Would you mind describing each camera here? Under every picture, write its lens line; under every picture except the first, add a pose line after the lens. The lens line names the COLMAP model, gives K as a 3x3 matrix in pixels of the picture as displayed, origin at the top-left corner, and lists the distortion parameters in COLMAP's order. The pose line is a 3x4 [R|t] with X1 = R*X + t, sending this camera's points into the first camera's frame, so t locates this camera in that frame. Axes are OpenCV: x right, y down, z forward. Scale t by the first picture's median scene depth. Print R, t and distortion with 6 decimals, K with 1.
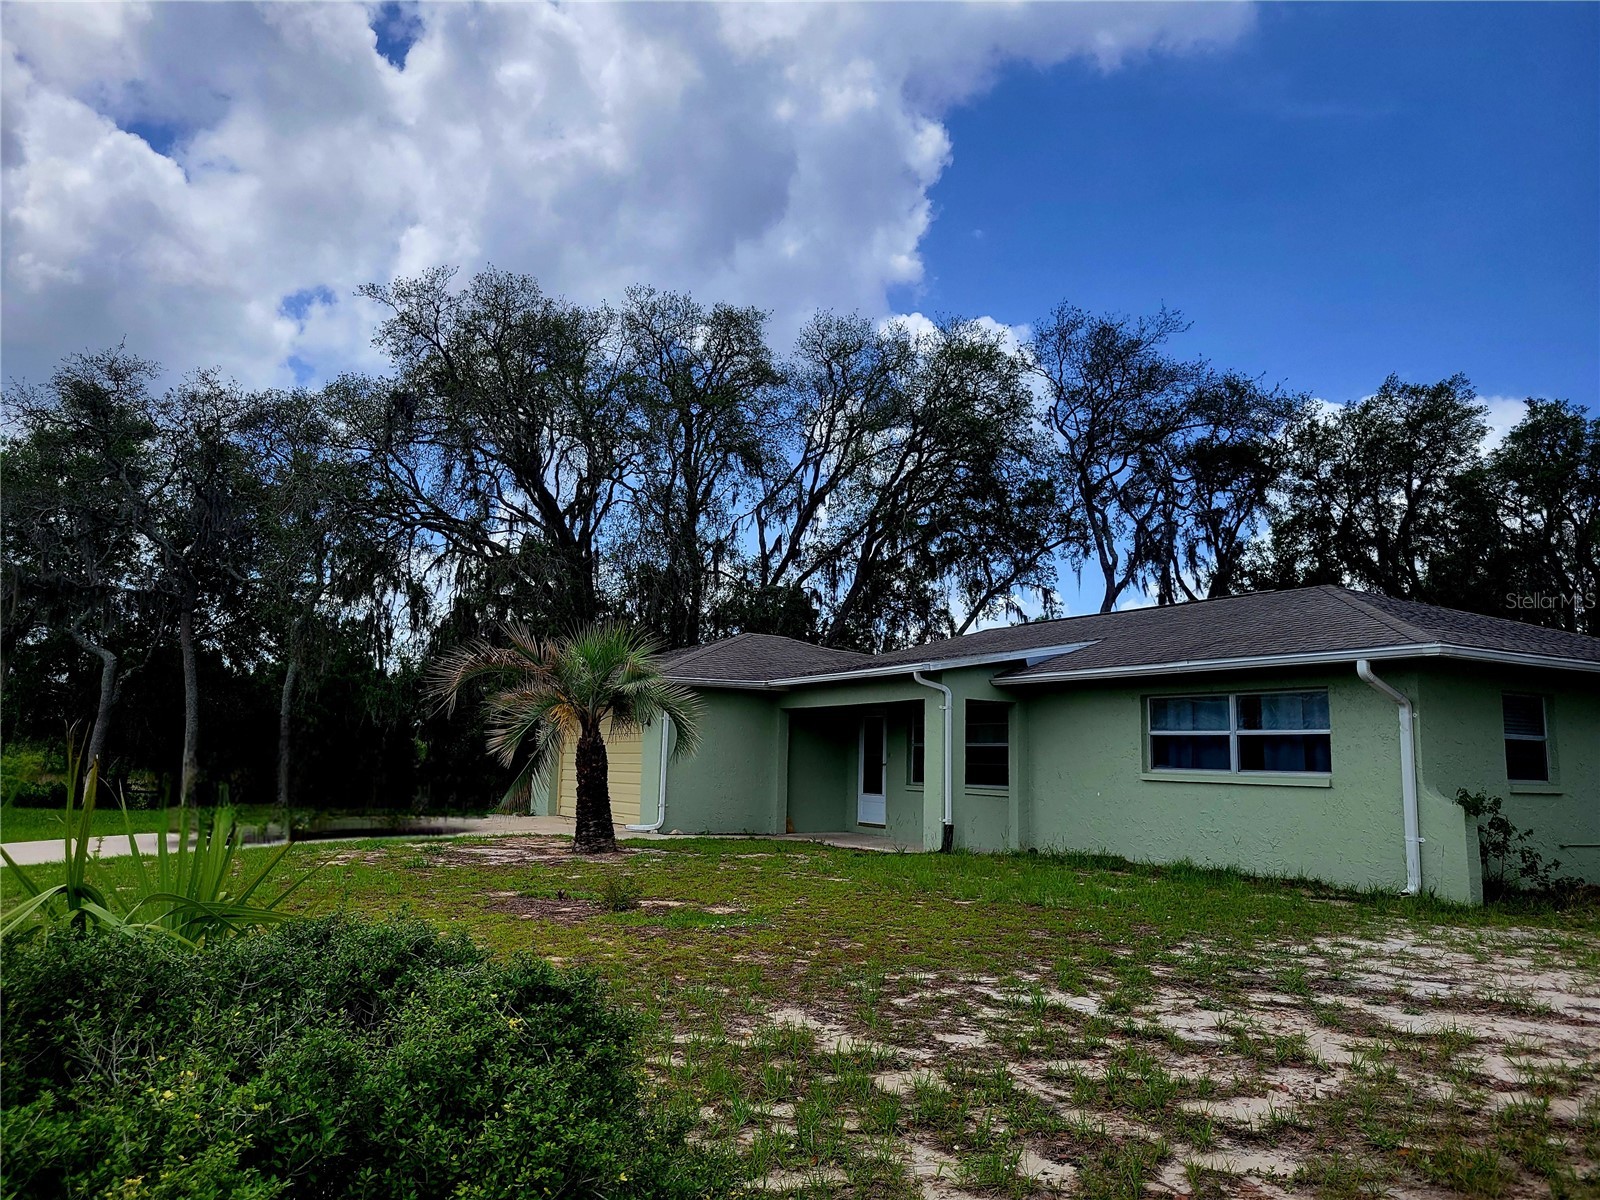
lens RADIAL K [[1205.1, 0, 800.0], [0, 1205.1, 600.0], [0, 0, 1]] dist [0.069147, 0.001244]
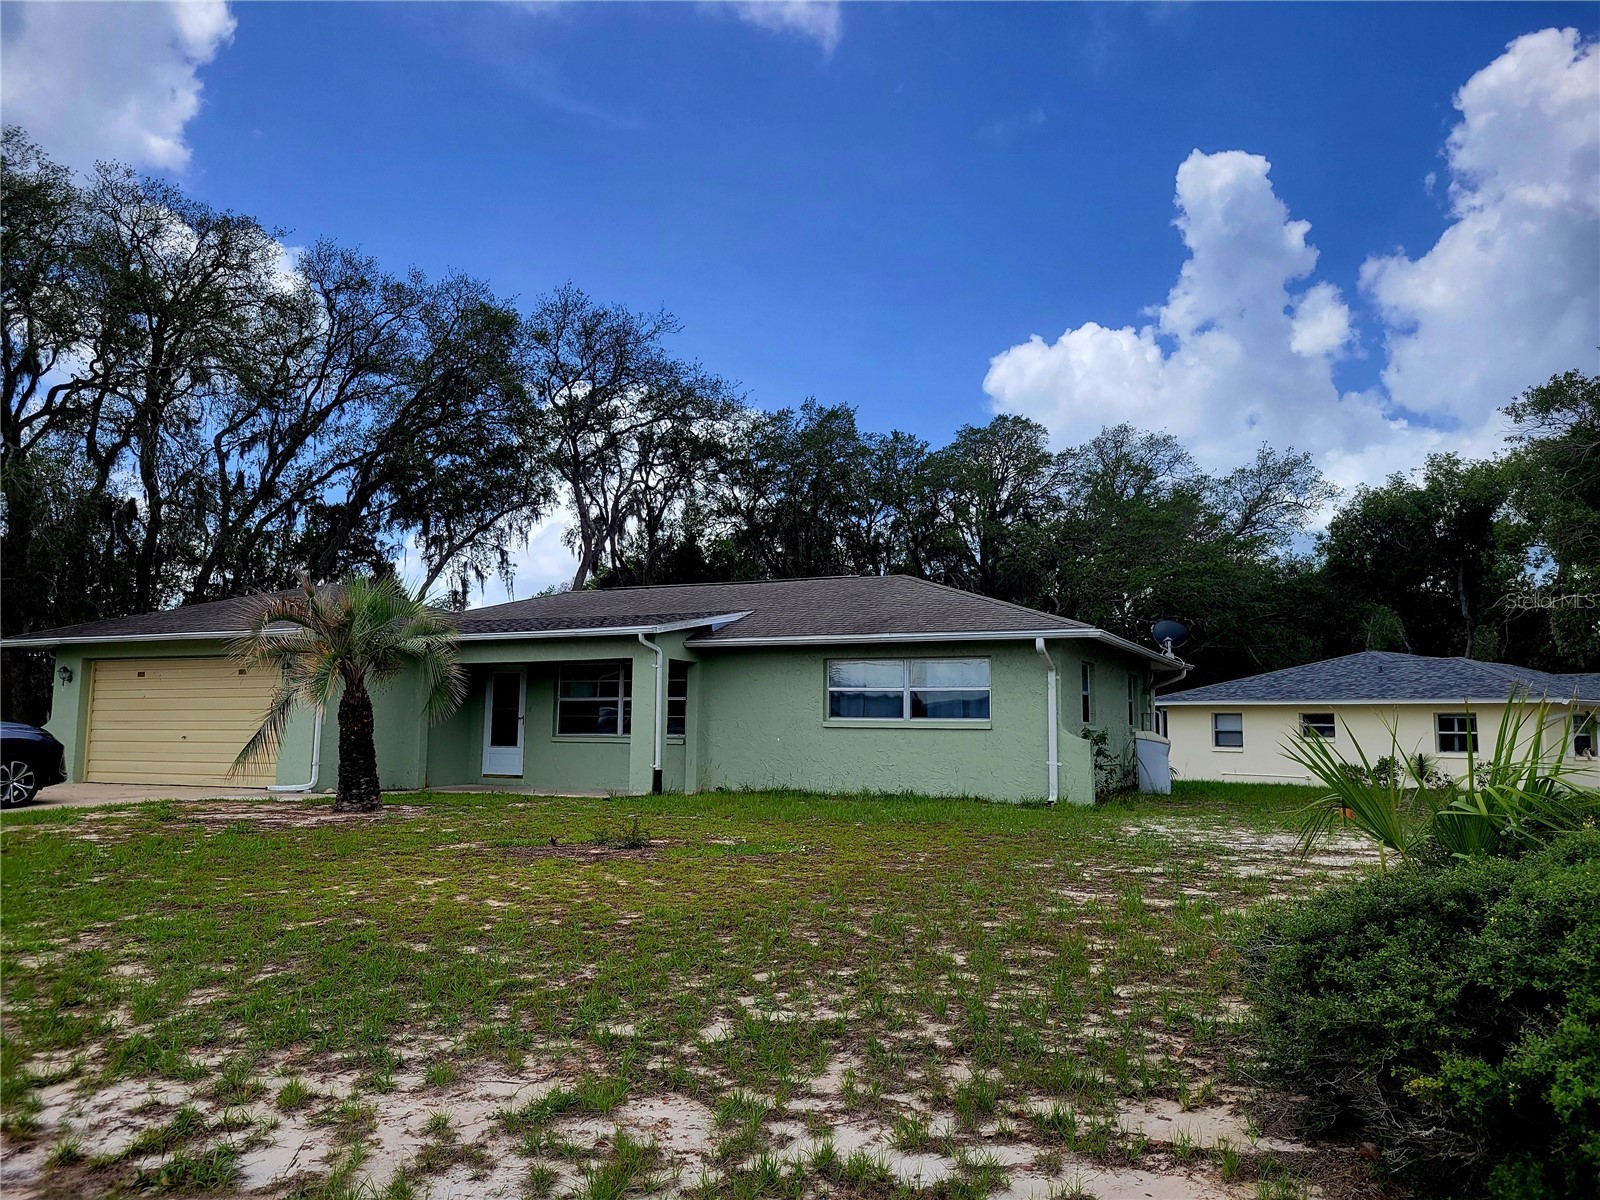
lens RADIAL K [[1204.2, 0, 800.0], [0, 1204.2, 600.0], [0, 0, 1]] dist [0.062819, 0.005616]
pose [[0.820555, 0.047453, 0.569595, -0.406853], [-0.068894, 0.997493, 0.016147, 0.001579], [-0.567401, -0.052491, 0.821767, 0.015364]]
